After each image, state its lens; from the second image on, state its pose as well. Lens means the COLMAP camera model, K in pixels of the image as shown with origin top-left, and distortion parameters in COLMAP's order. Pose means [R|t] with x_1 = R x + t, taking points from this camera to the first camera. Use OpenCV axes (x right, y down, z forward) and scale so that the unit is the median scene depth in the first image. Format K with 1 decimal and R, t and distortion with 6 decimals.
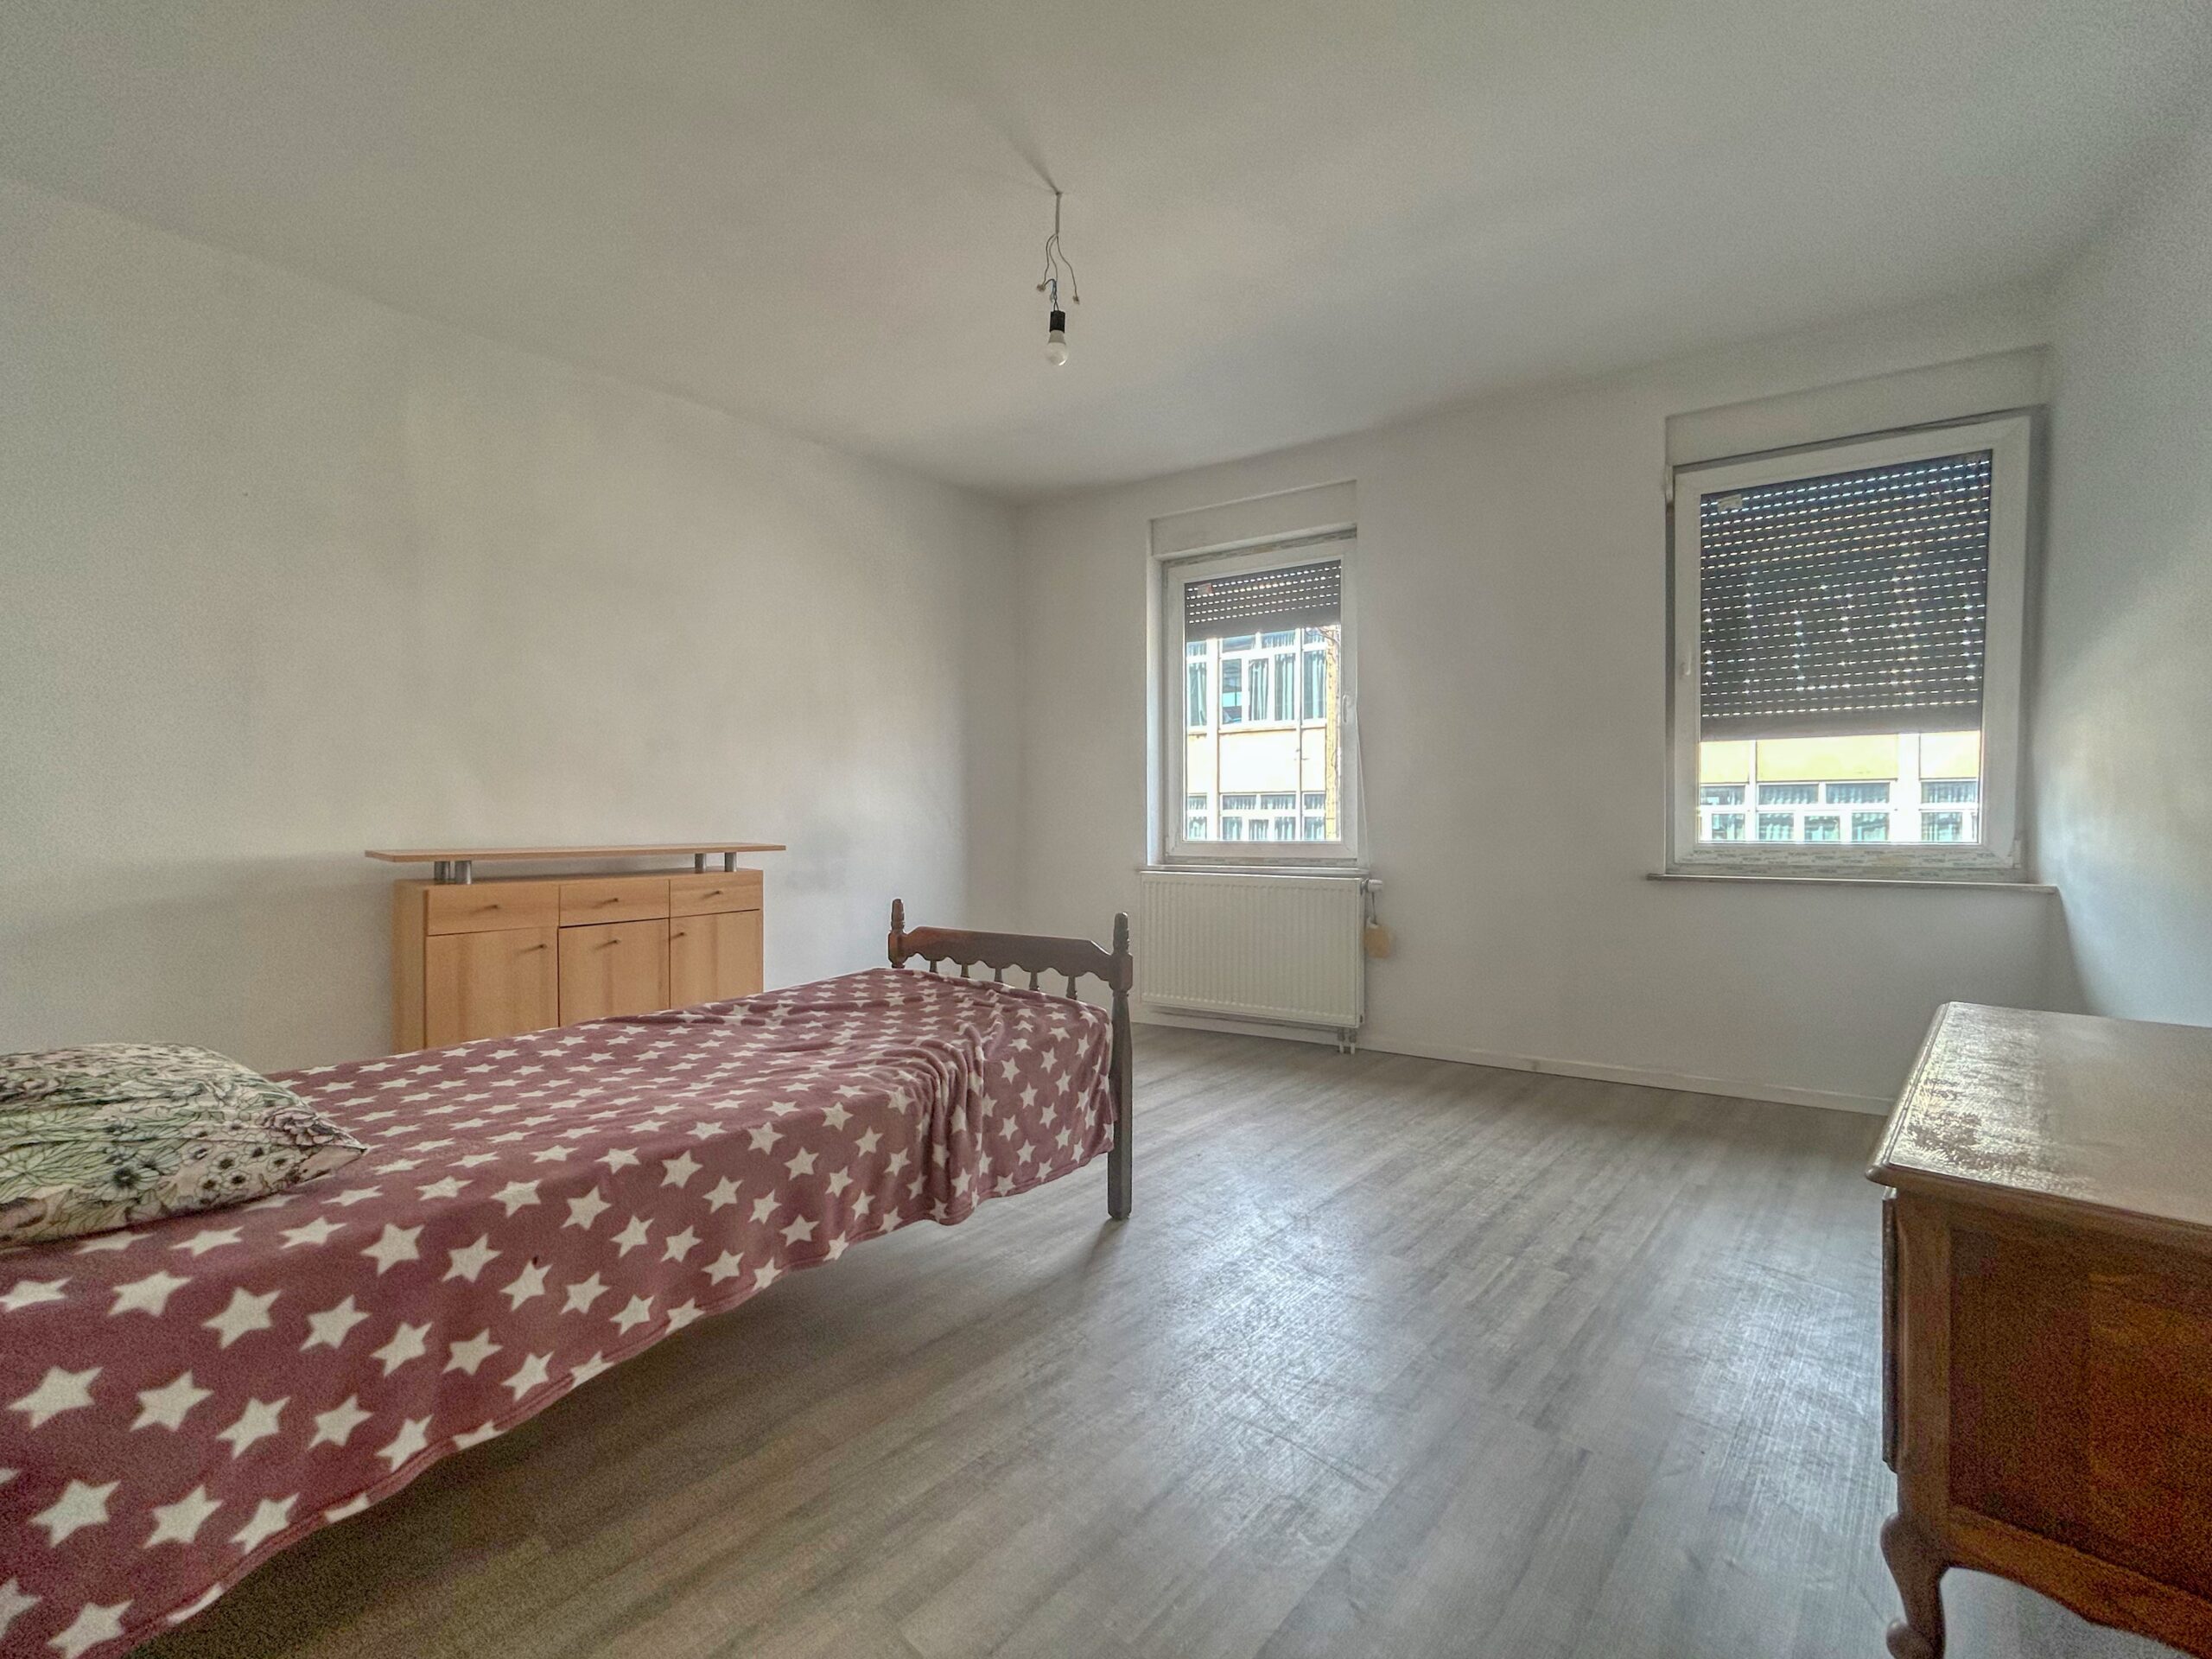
lens RADIAL K [[929.5, 0, 1094.1], [0, 929.5, 827.7], [0, 0, 1]] dist [-0.001329, -0.000320]
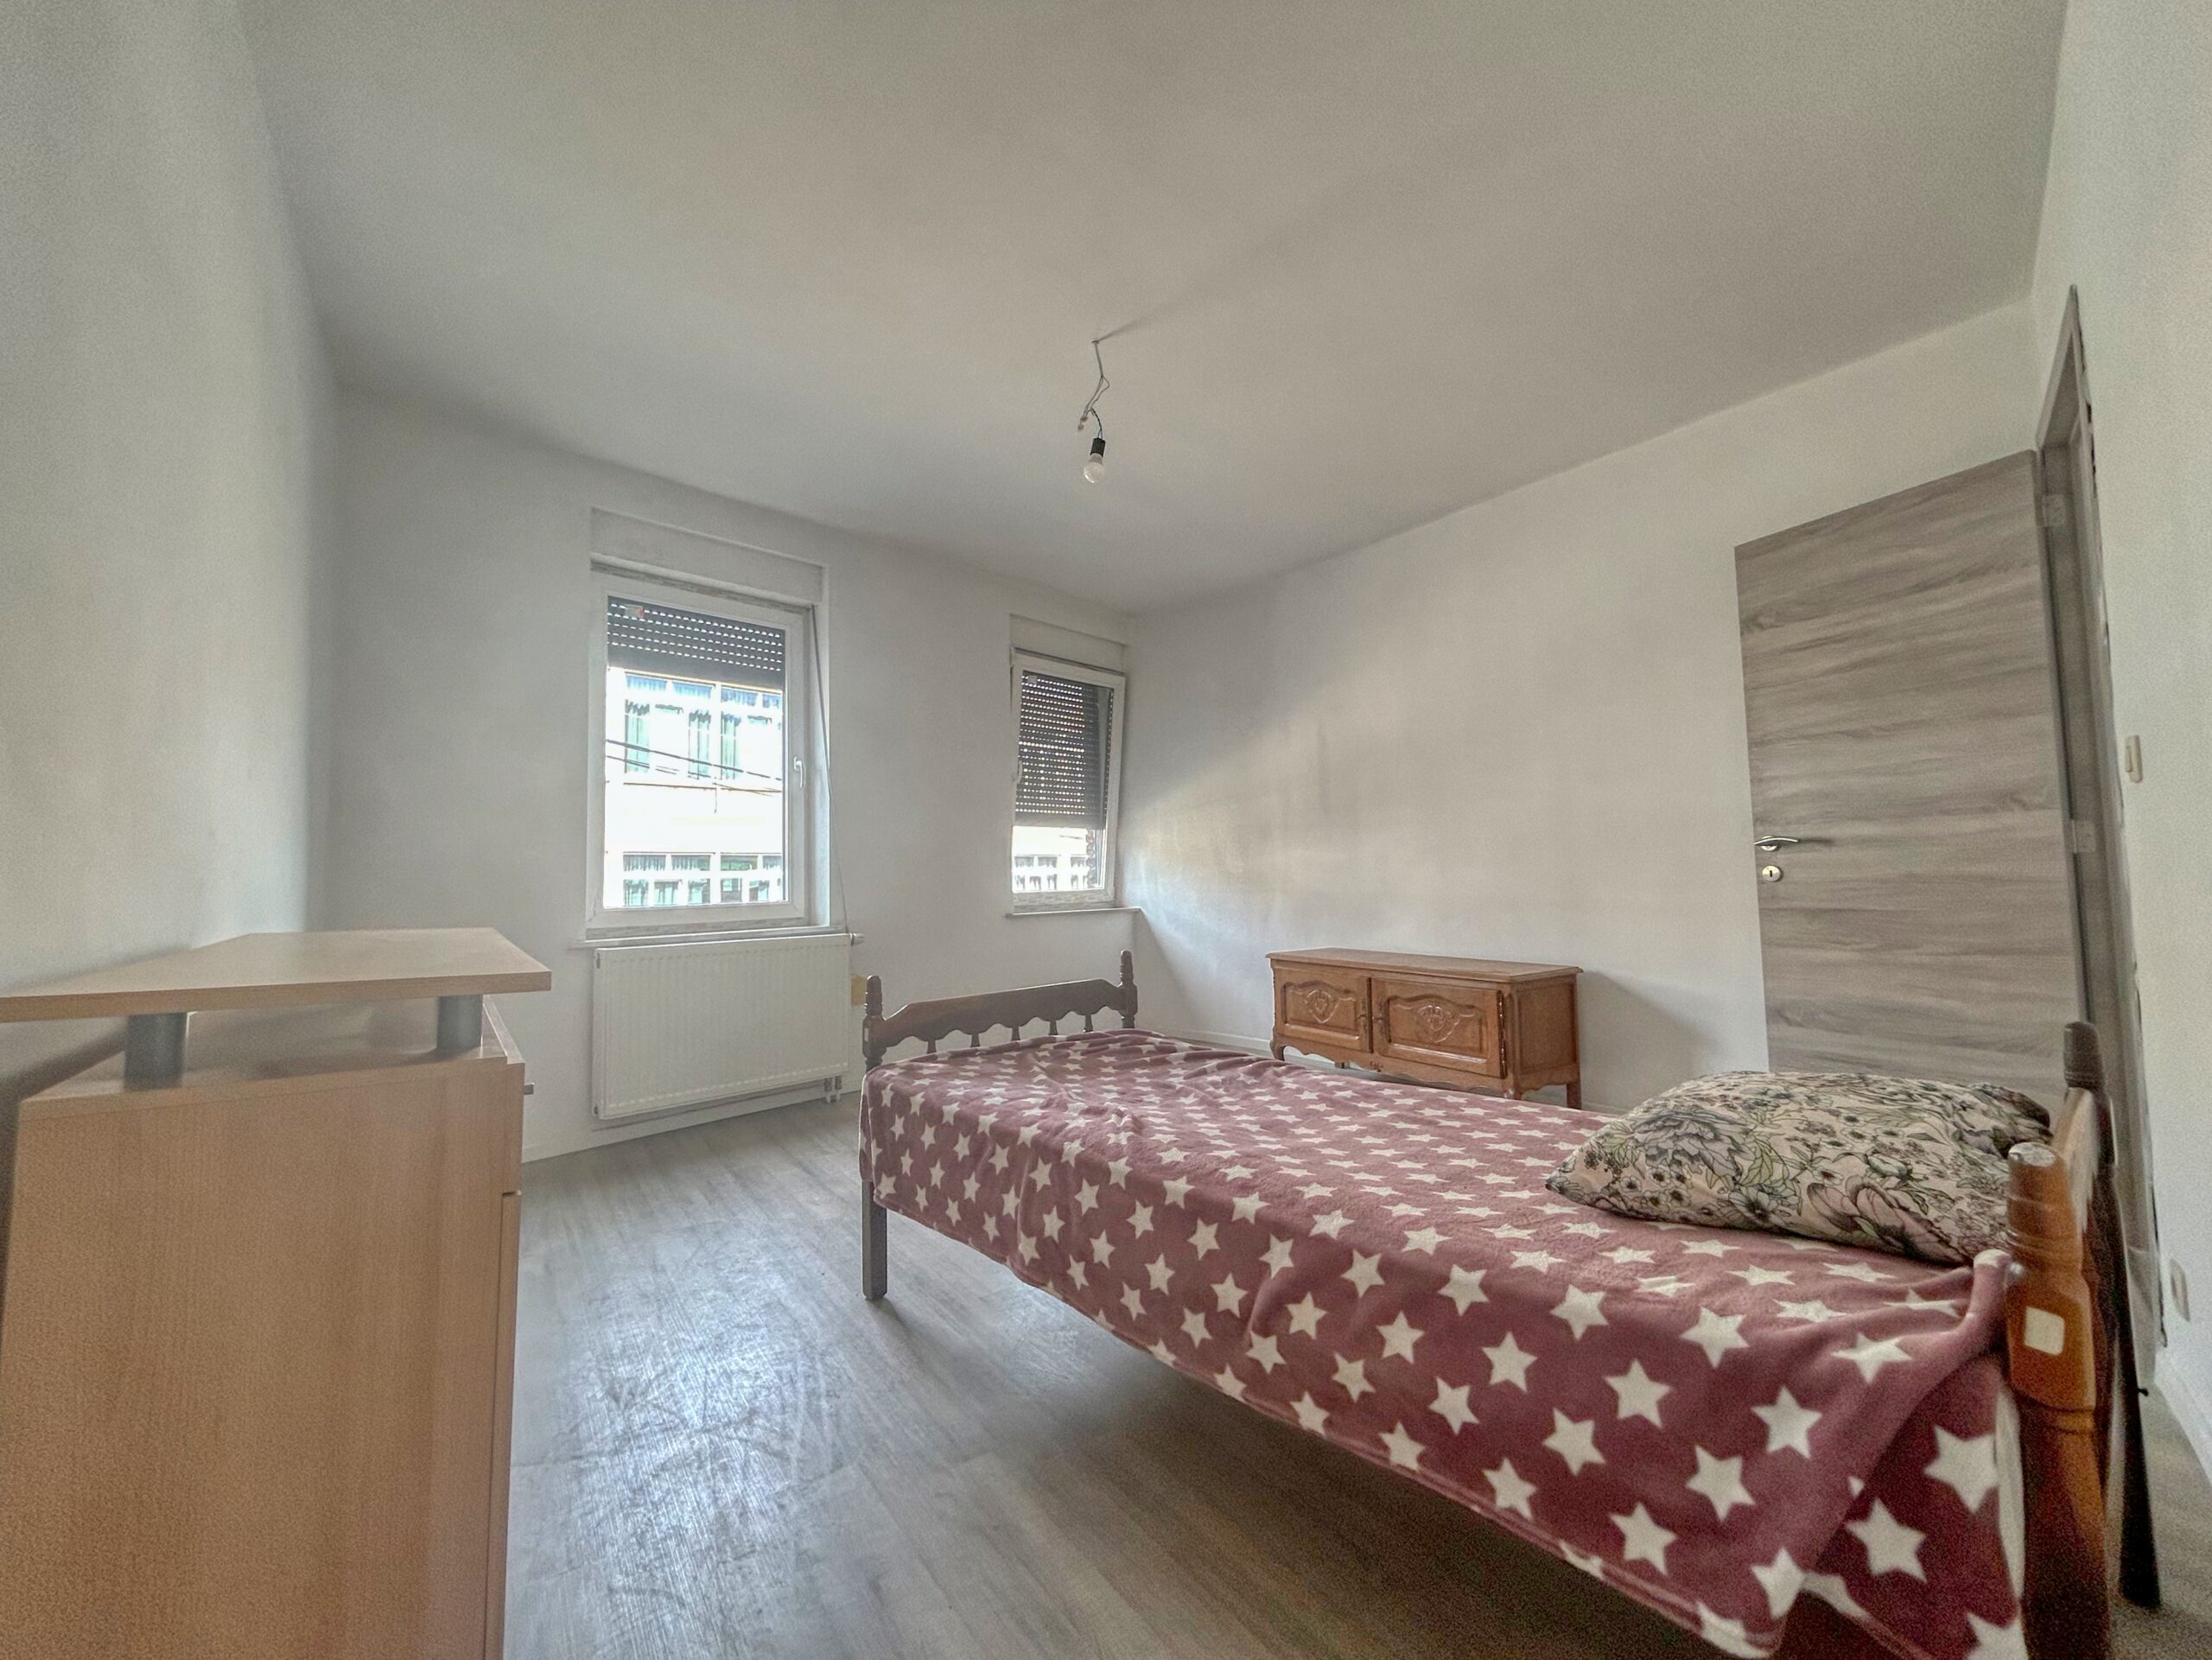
lens RADIAL K [[929.6, 0, 1095.2], [0, 929.6, 824.0], [0, 0, 1]] dist [-0.001329, -0.000320]
pose [[0.198823, 0.055981, 0.978435, -0.712308], [0.023595, 0.997804, -0.061884, 0.001097], [-0.979751, 0.035390, 0.197065, 0.487493]]
